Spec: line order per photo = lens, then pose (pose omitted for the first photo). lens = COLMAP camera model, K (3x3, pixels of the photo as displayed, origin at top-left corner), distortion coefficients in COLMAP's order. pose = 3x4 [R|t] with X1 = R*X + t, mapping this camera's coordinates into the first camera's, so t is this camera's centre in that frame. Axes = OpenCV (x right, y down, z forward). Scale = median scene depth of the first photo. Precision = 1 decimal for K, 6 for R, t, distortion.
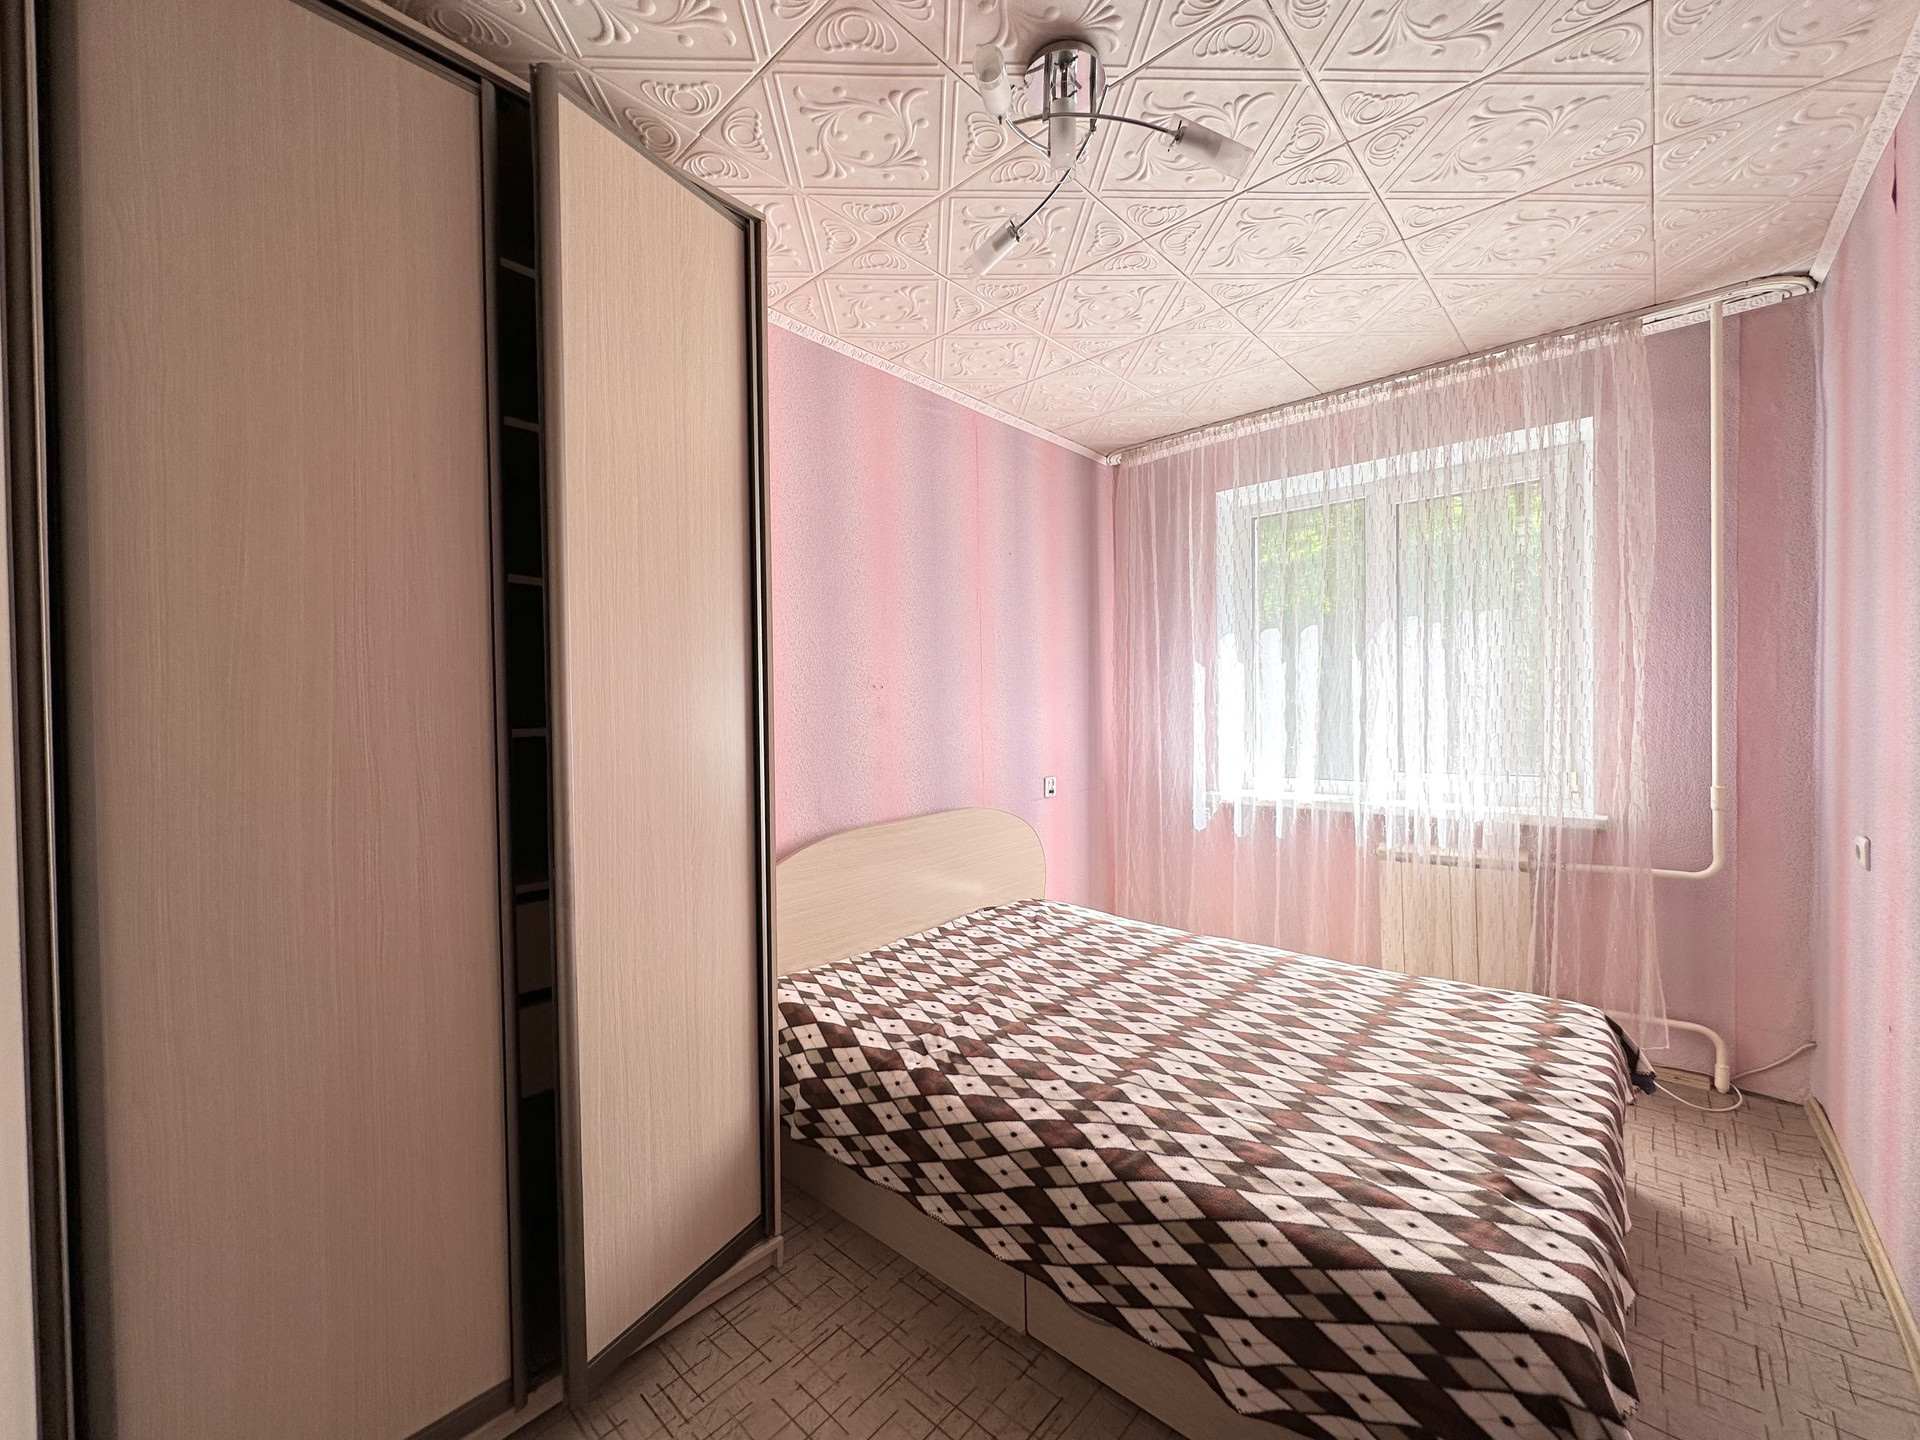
lens RADIAL K [[766.3, 0, 968.1], [0, 766.3, 727.9], [0, 0, 1]] dist [0.003117, 0.000252]
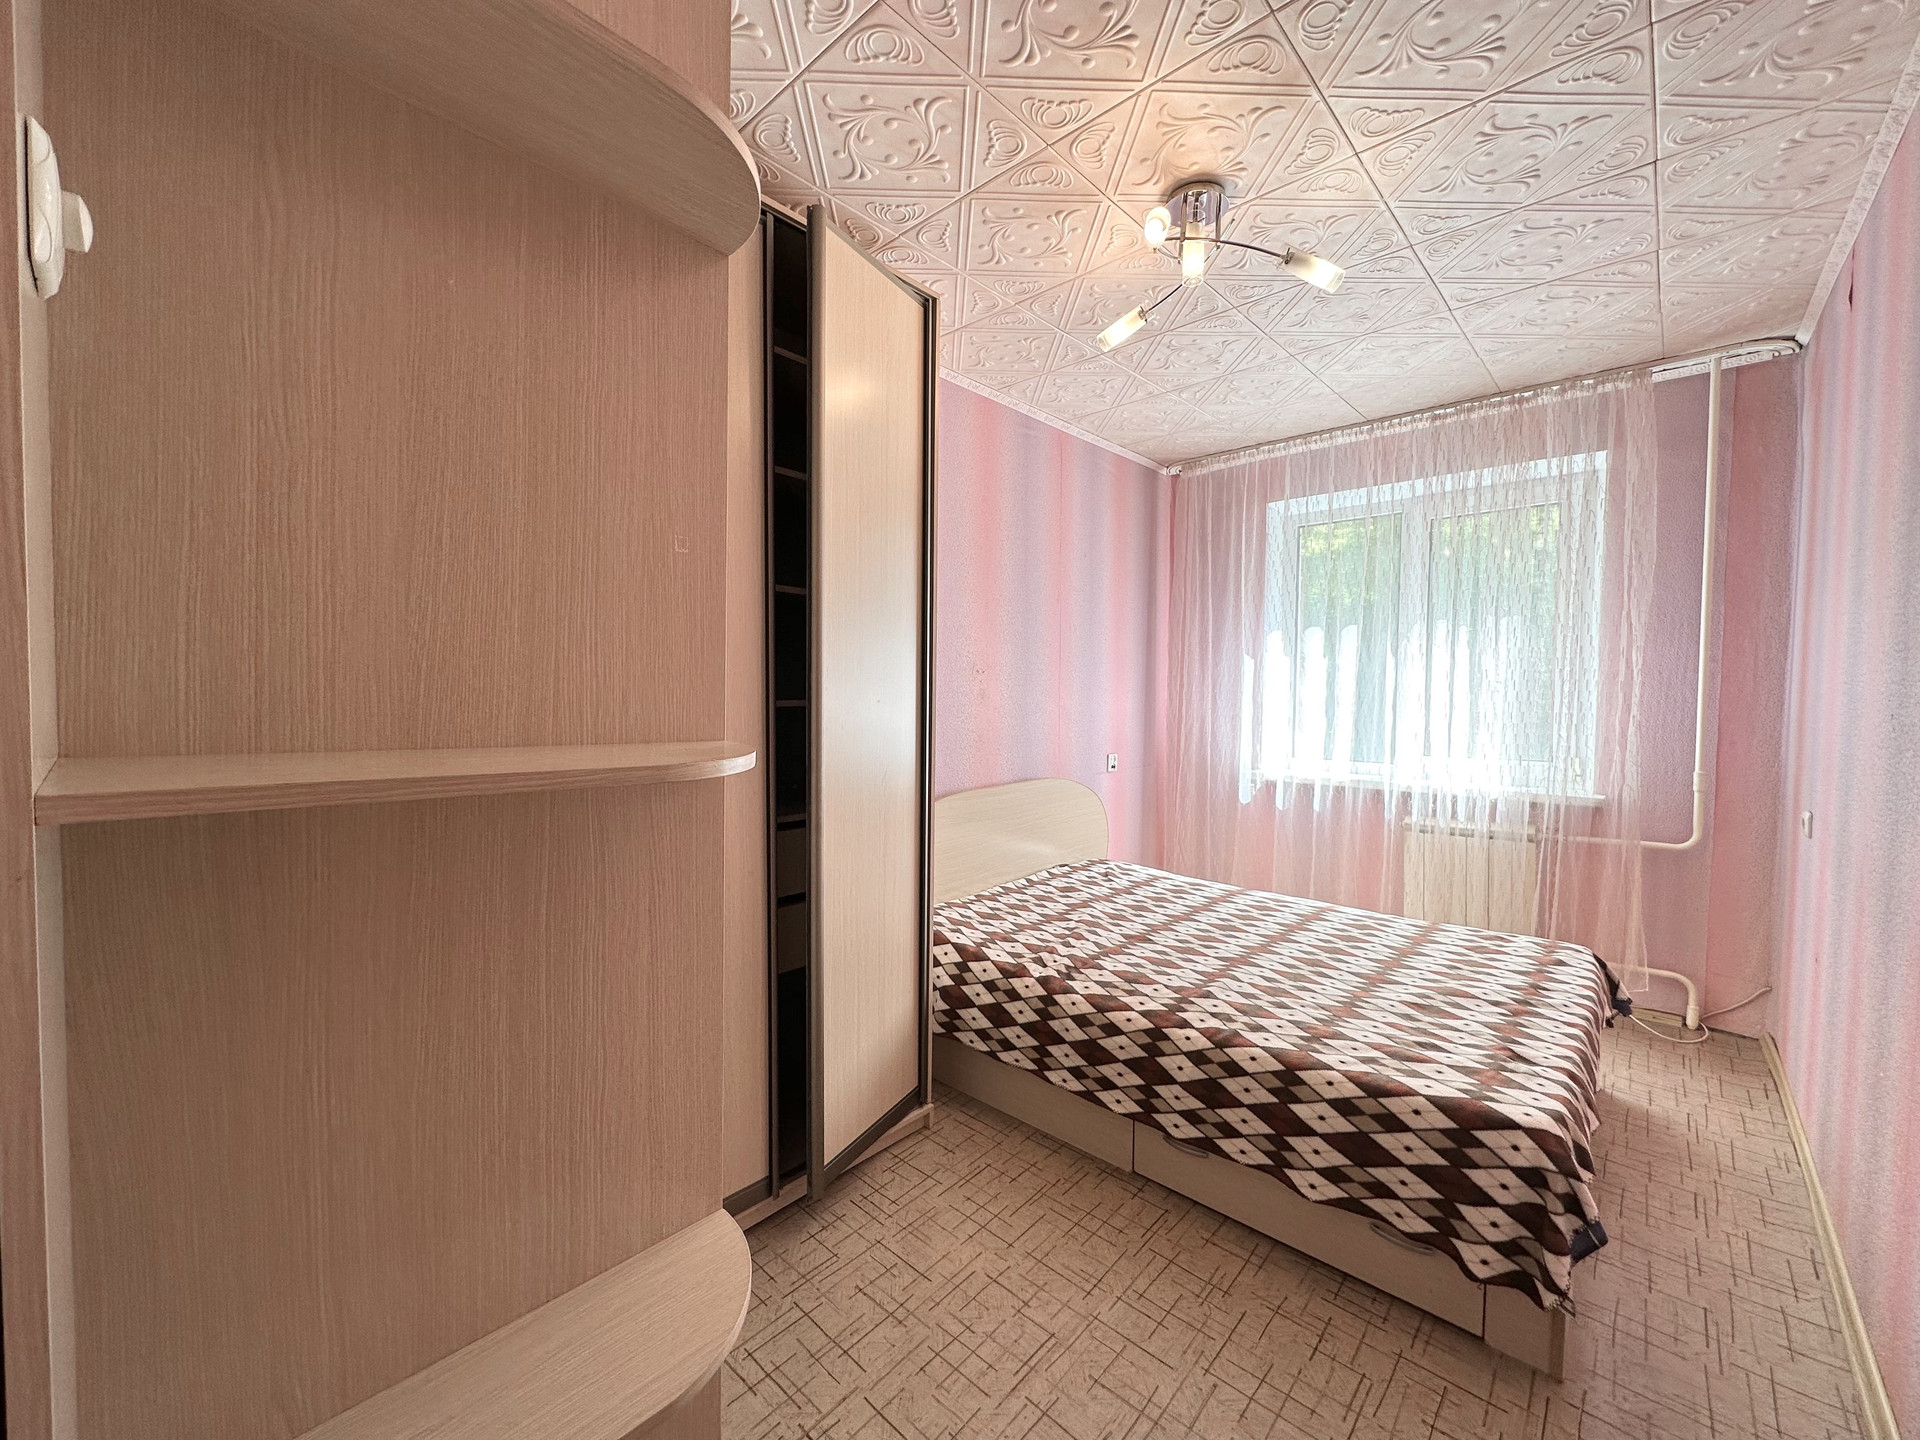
lens RADIAL K [[766.3, 0, 968.0], [0, 766.3, 728.3], [0, 0, 1]] dist [0.003117, 0.000252]
pose [[0.999701, 0.021945, -0.010825, -0.169964], [-0.021686, 0.999489, 0.023494, 0.007813], [0.011335, -0.023252, 0.999665, -0.238415]]
